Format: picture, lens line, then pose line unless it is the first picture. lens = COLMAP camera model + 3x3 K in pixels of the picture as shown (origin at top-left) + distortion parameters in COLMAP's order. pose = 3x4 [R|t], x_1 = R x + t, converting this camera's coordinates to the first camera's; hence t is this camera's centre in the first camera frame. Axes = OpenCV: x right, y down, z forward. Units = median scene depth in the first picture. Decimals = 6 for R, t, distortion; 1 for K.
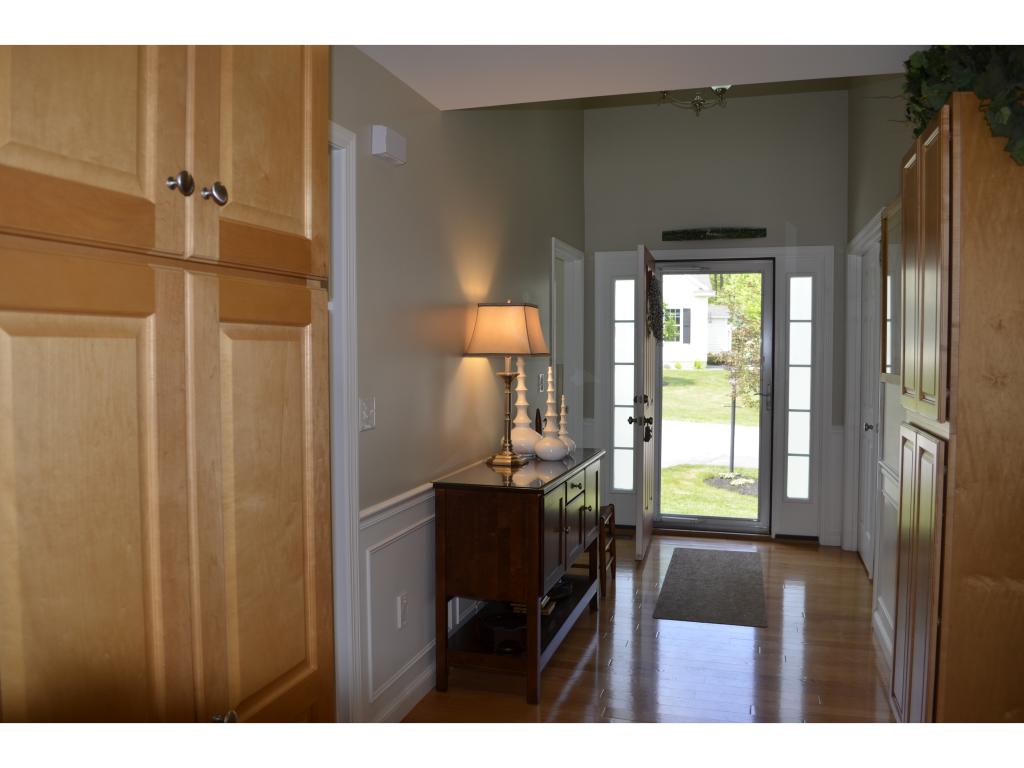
lens RADIAL K [[800.1, 0, 515.8], [0, 800.1, 379.4], [0, 0, 1]] dist [-0.076941, 0.001242]
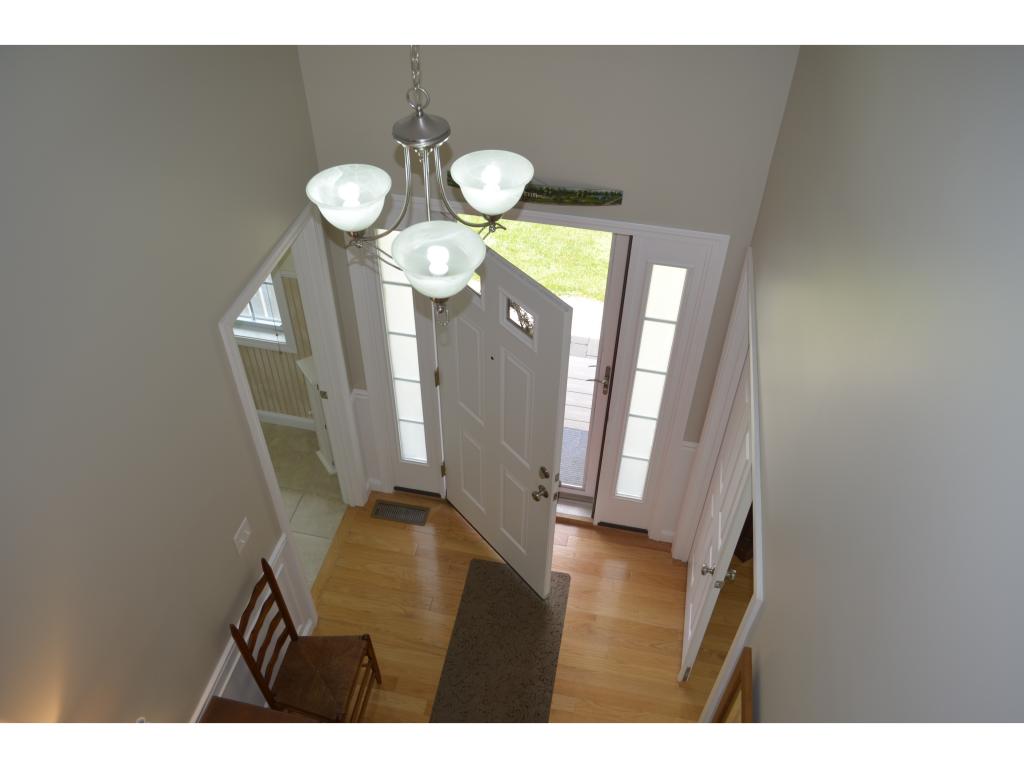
lens RADIAL K [[800.1, 0, 515.8], [0, 800.1, 379.4], [0, 0, 1]] dist [-0.076941, 0.001242]
pose [[0.994996, -0.060587, 0.079451, 0.186334], [-0.008535, 0.740732, 0.671746, -0.473397], [-0.099551, -0.669063, 0.736509, 0.497001]]
